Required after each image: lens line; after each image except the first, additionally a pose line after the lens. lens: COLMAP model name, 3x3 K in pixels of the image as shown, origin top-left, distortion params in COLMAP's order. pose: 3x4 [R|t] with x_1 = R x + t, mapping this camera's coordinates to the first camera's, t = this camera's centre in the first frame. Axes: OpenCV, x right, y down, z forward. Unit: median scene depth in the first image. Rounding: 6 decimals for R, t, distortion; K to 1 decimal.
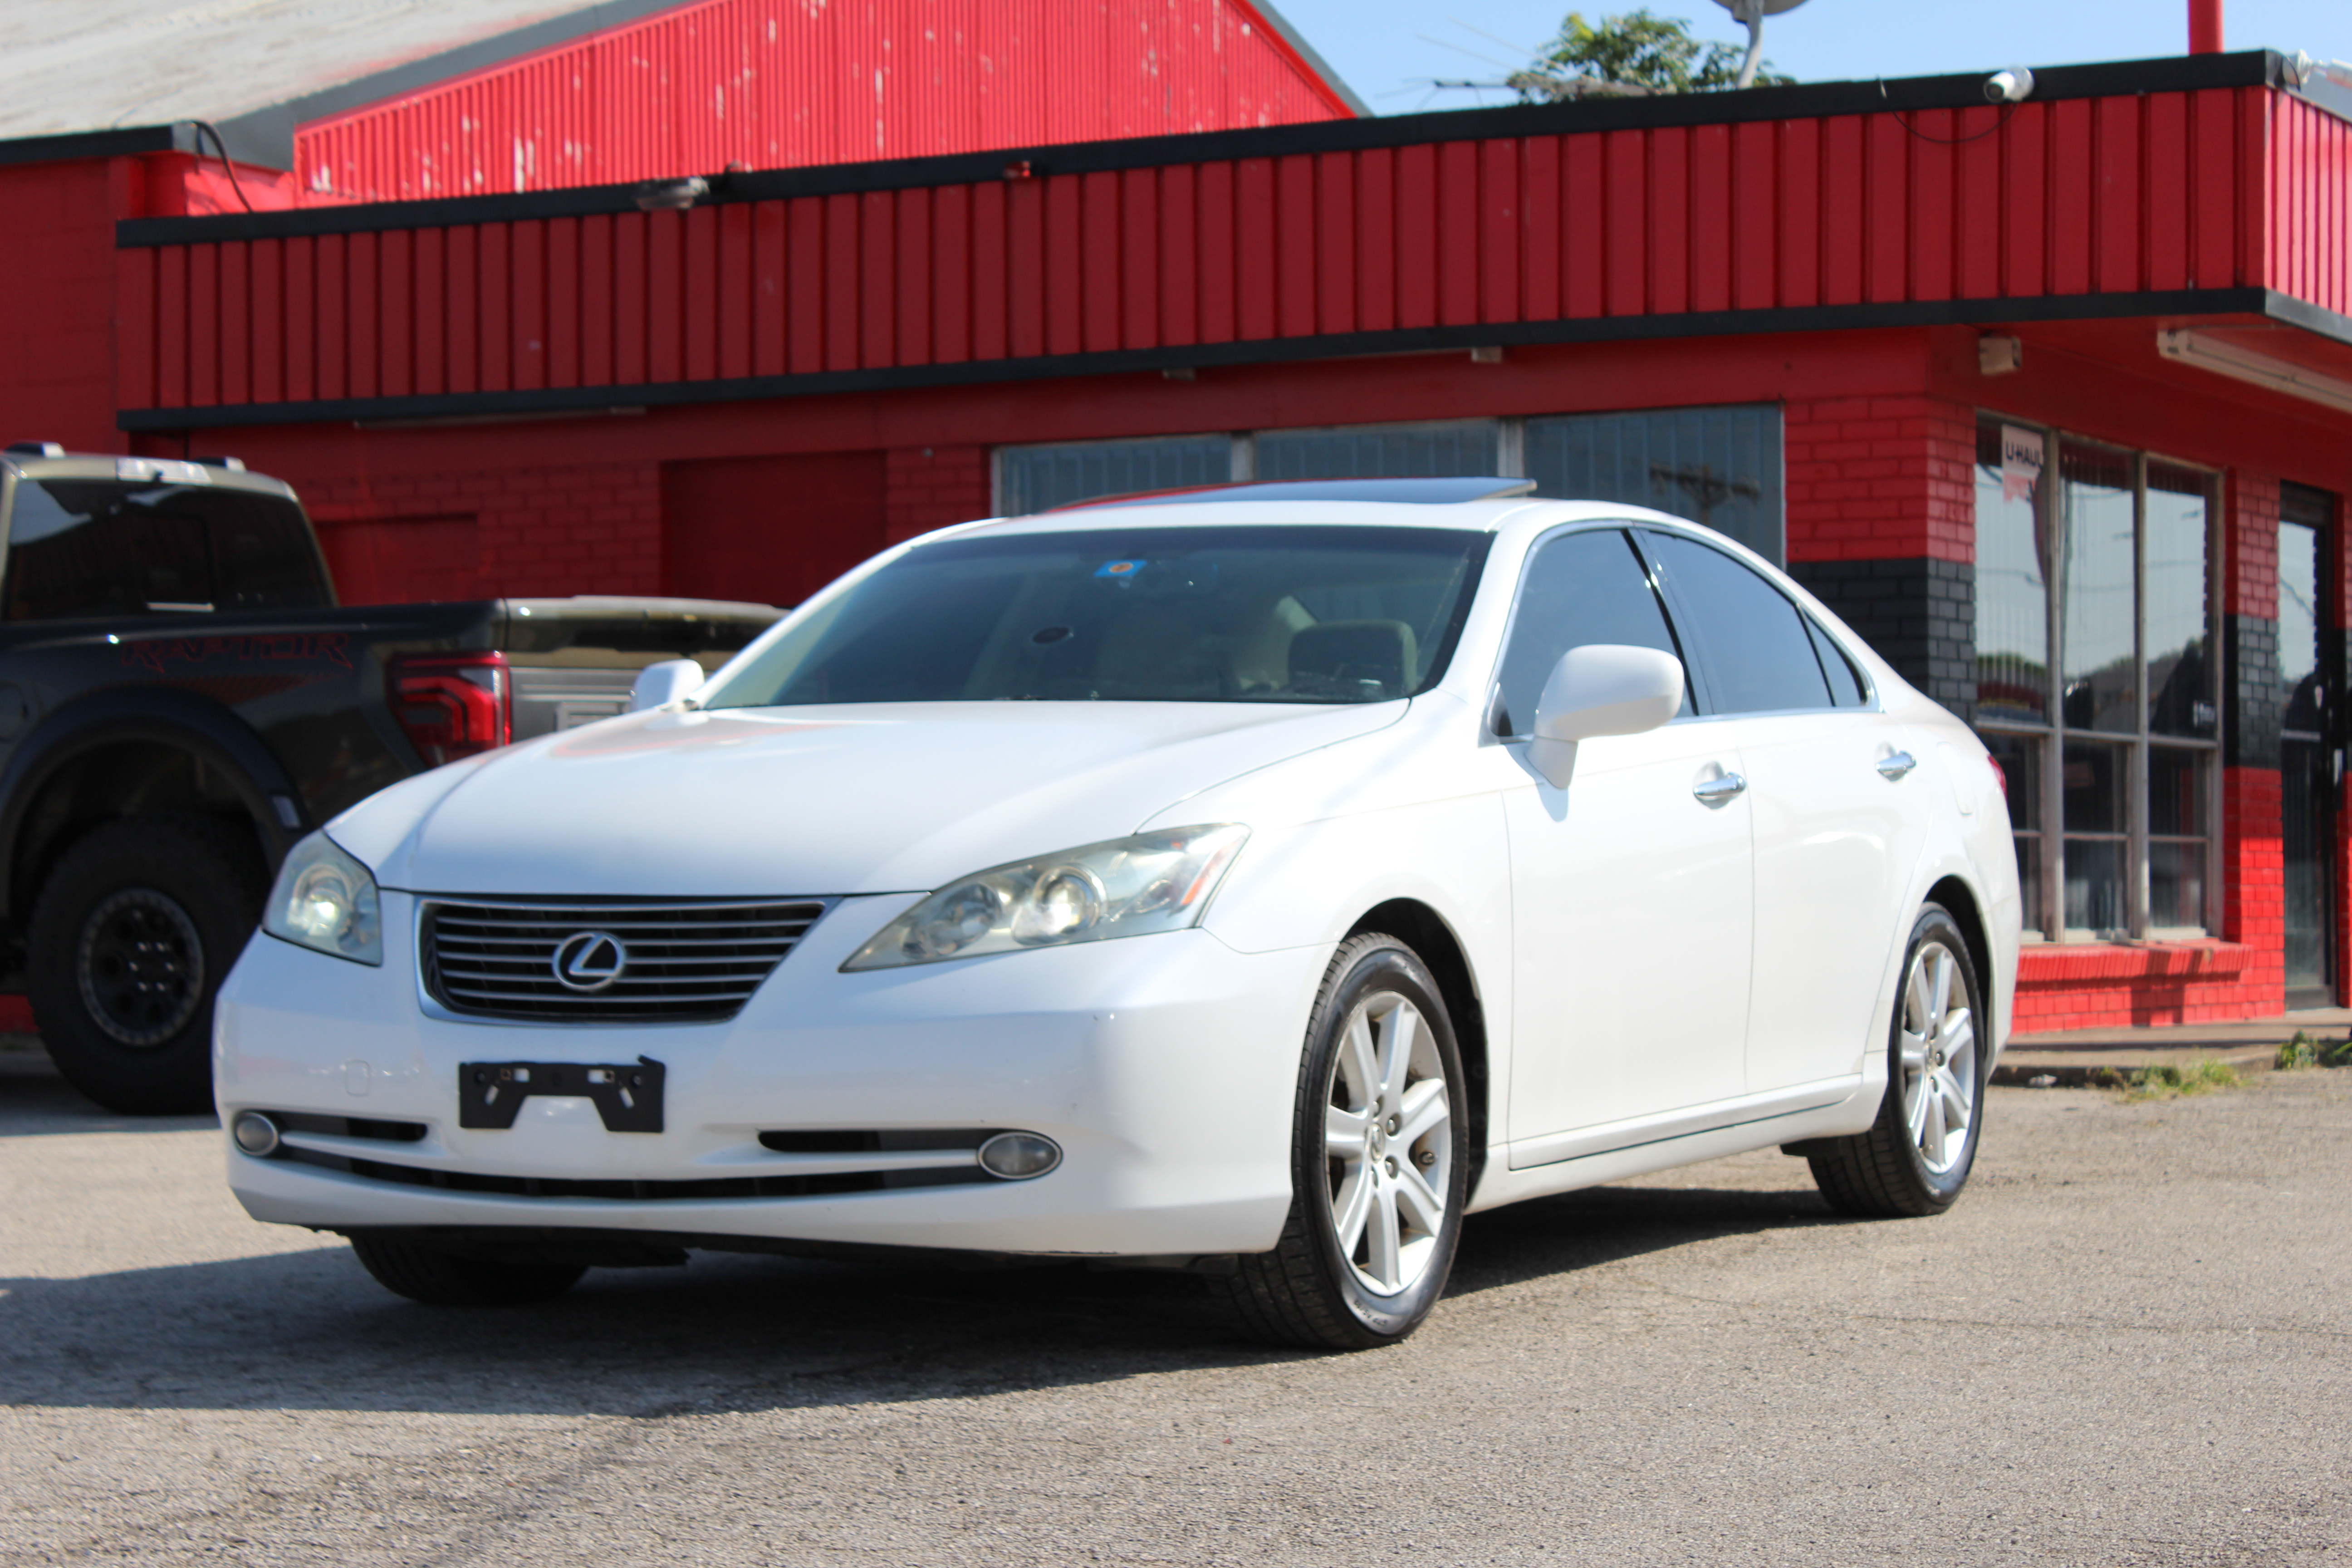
lens RADIAL K [[4996.2, 0, 1176.0], [0, 4996.2, 784.0], [0, 0, 1]] dist [-0.006150, 0.632881]
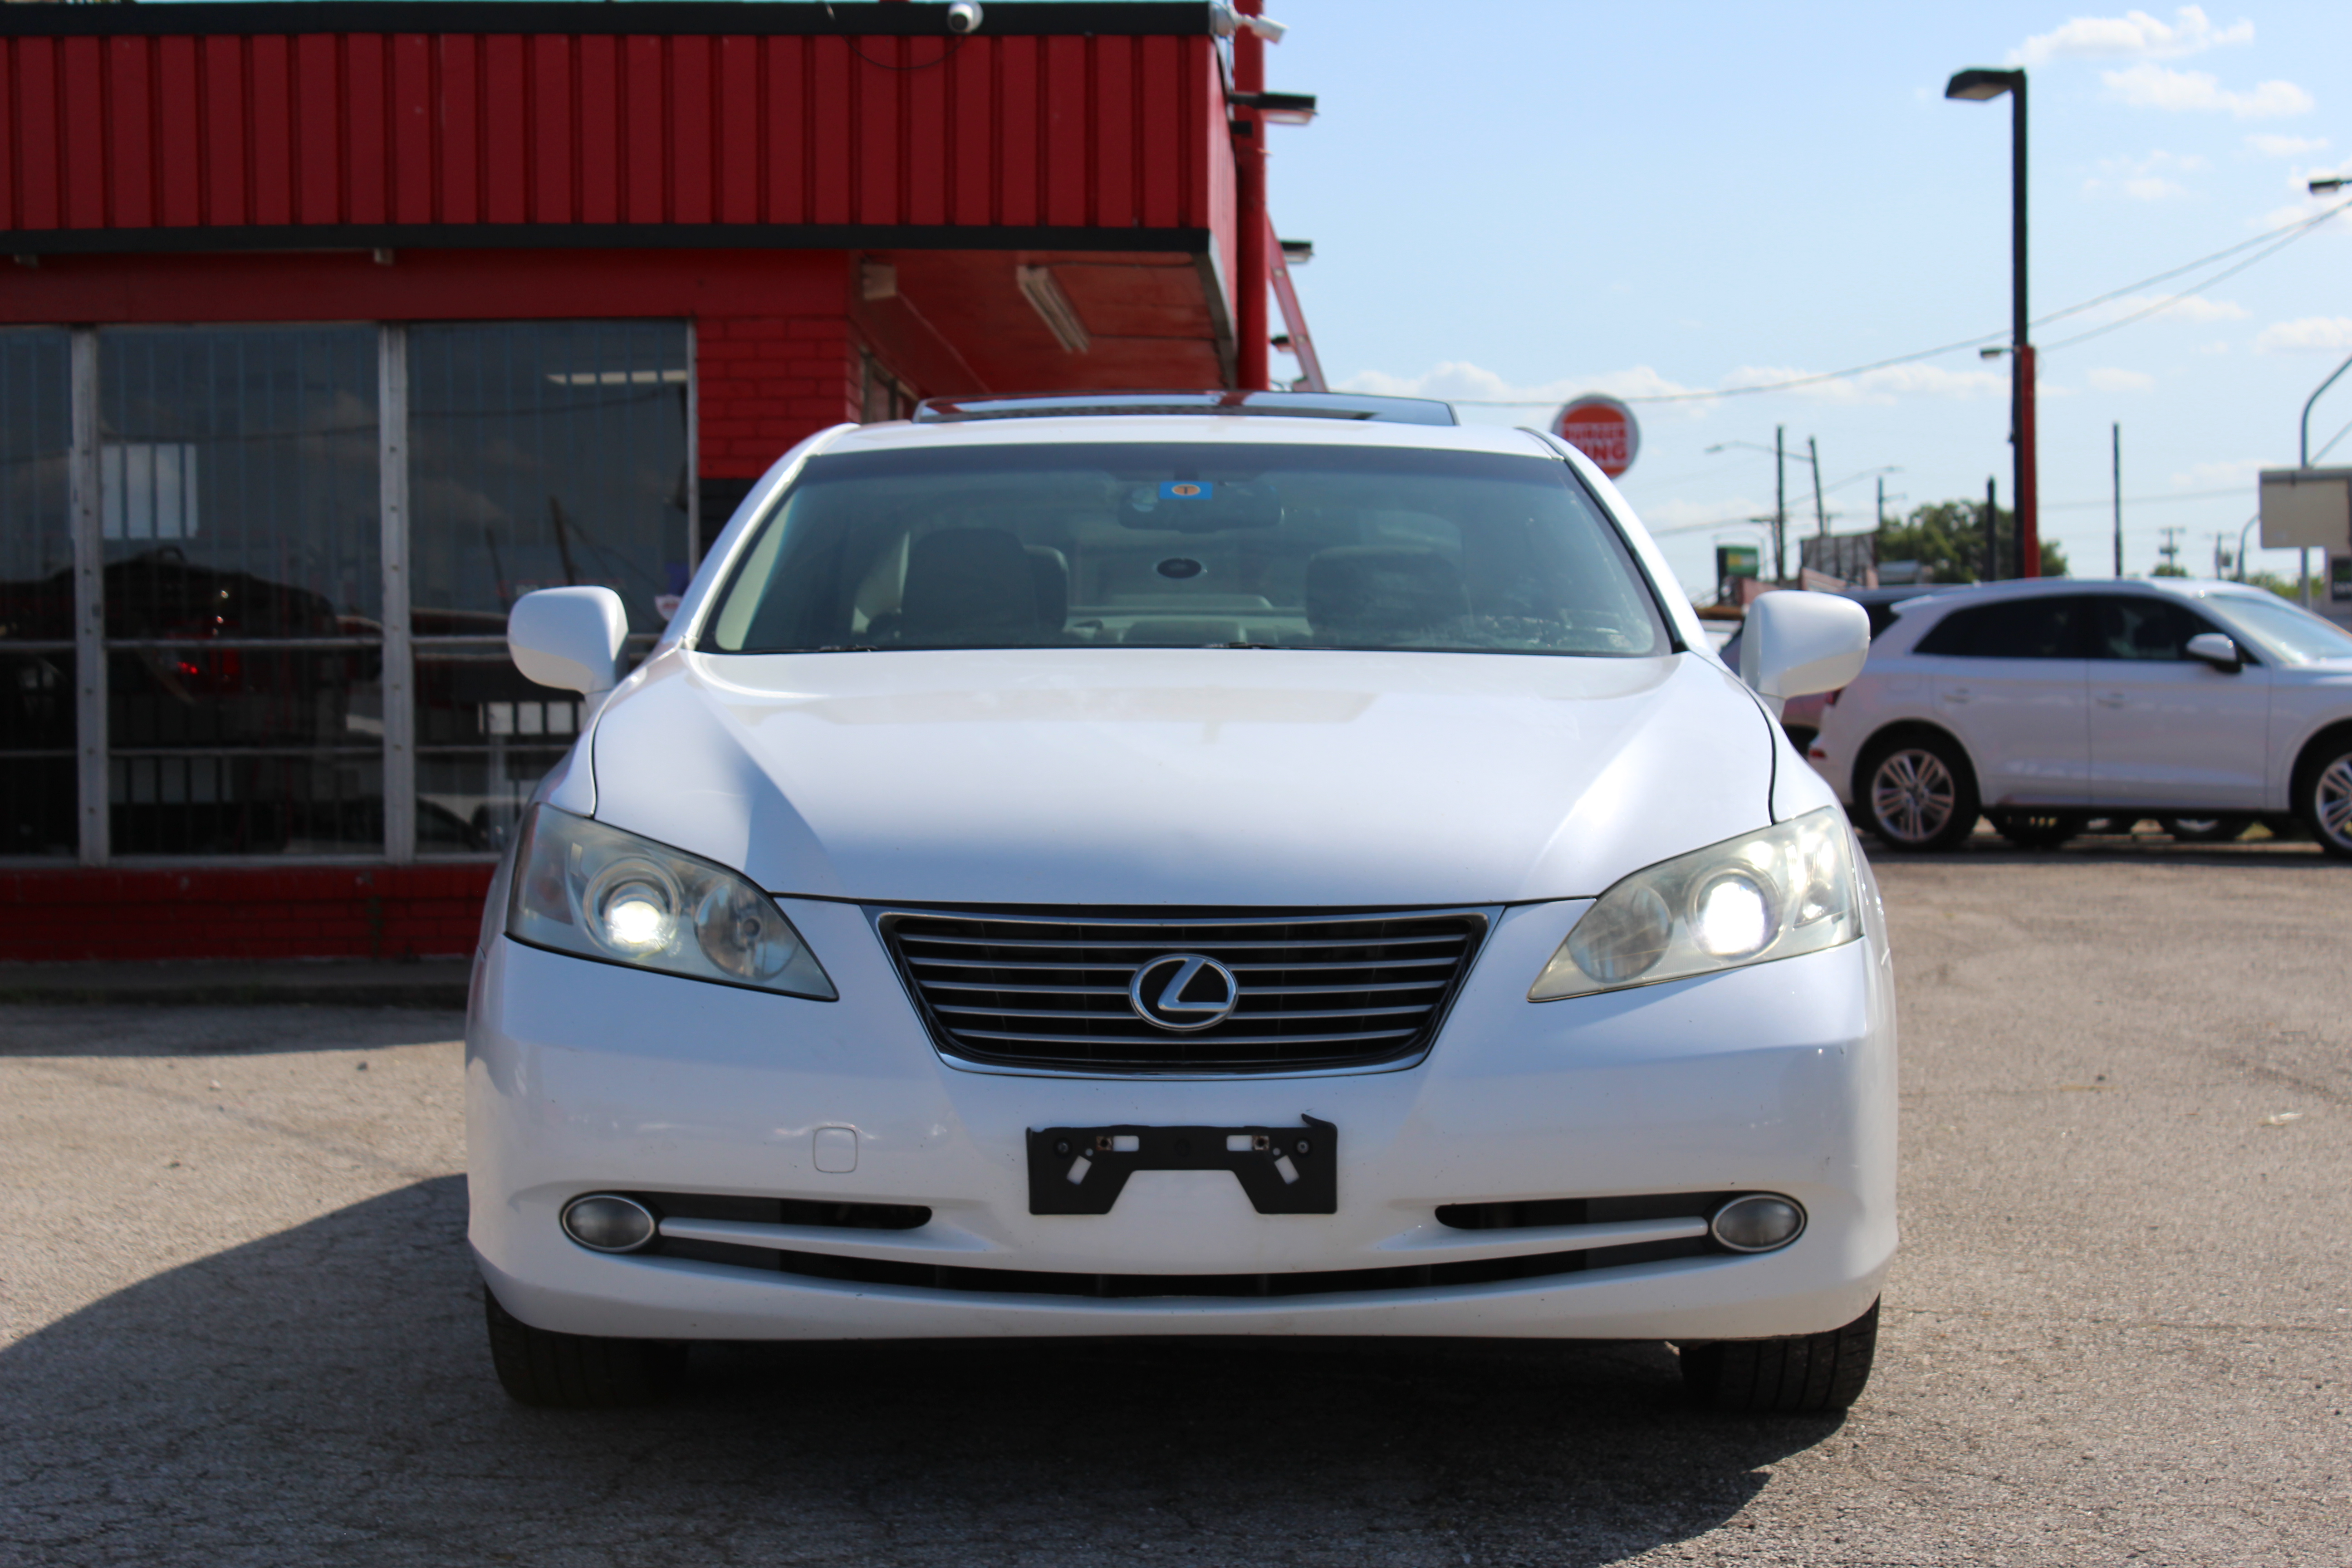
lens RADIAL K [[4376.3, 0, 1176.0], [0, 4376.3, 784.0], [0, 0, 1]] dist [0.030726, 0.104989]
pose [[0.897838, -0.004191, 0.440305, -0.399541], [-0.007711, 0.999652, 0.025239, -0.013472], [-0.440258, -0.026055, 0.897493, 0.373175]]
